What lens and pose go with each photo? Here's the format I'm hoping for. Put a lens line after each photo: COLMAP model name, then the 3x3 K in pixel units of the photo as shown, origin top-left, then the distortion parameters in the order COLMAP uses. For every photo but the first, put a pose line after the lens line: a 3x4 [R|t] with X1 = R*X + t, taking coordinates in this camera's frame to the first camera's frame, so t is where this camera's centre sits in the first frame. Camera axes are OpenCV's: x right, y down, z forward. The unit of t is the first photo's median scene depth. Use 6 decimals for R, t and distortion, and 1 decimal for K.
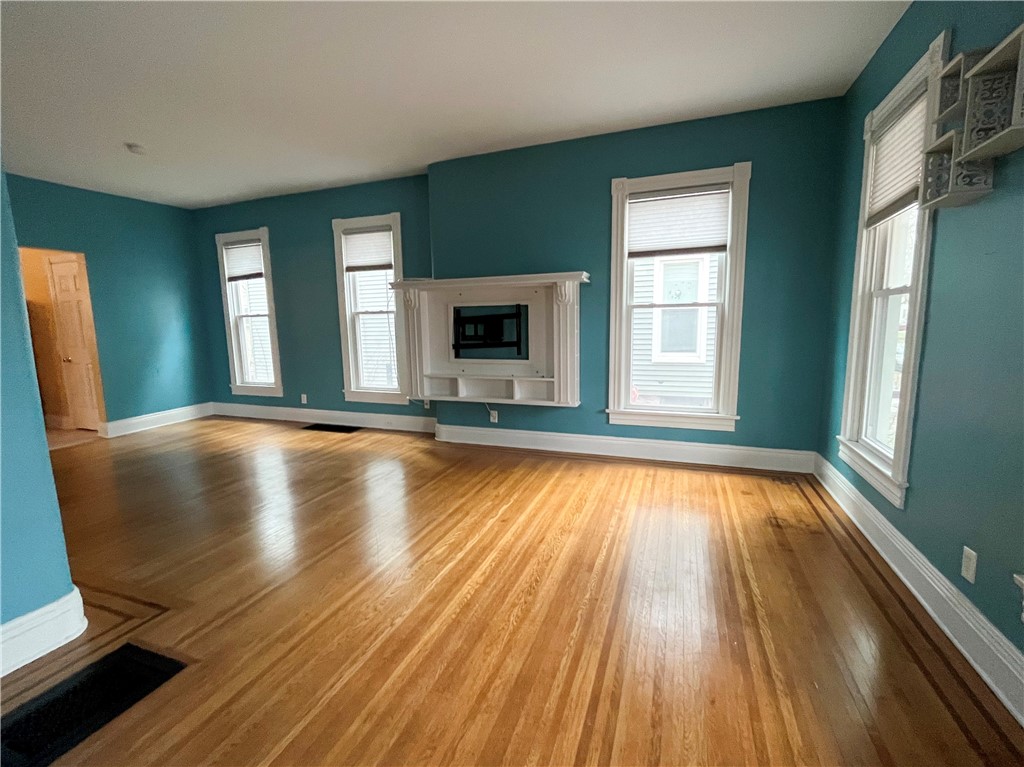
lens RADIAL K [[432.6, 0, 510.7], [0, 432.6, 382.8], [0, 0, 1]] dist [-0.002614, -0.000101]
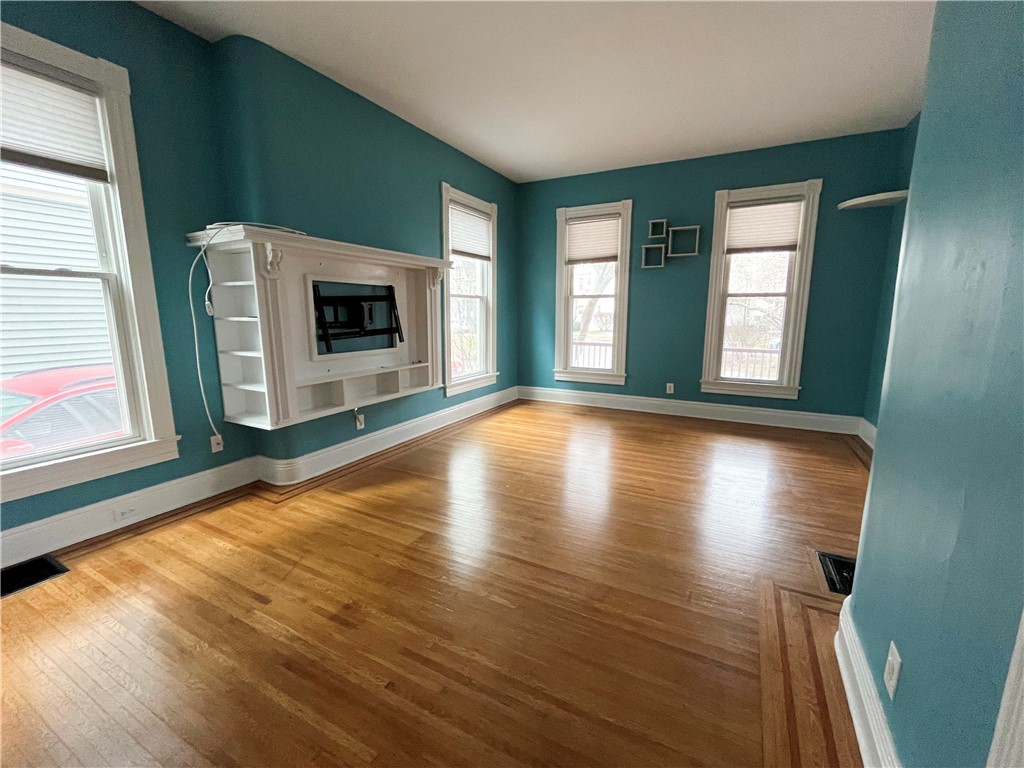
lens RADIAL K [[432.6, 0, 510.7], [0, 432.6, 383.3], [0, 0, 1]] dist [-0.002614, -0.000101]
pose [[0.137387, -0.151172, 0.978914, -0.851062], [0.120510, 0.983495, 0.134966, -0.074647], [-0.983159, 0.099427, 0.153337, 0.643166]]
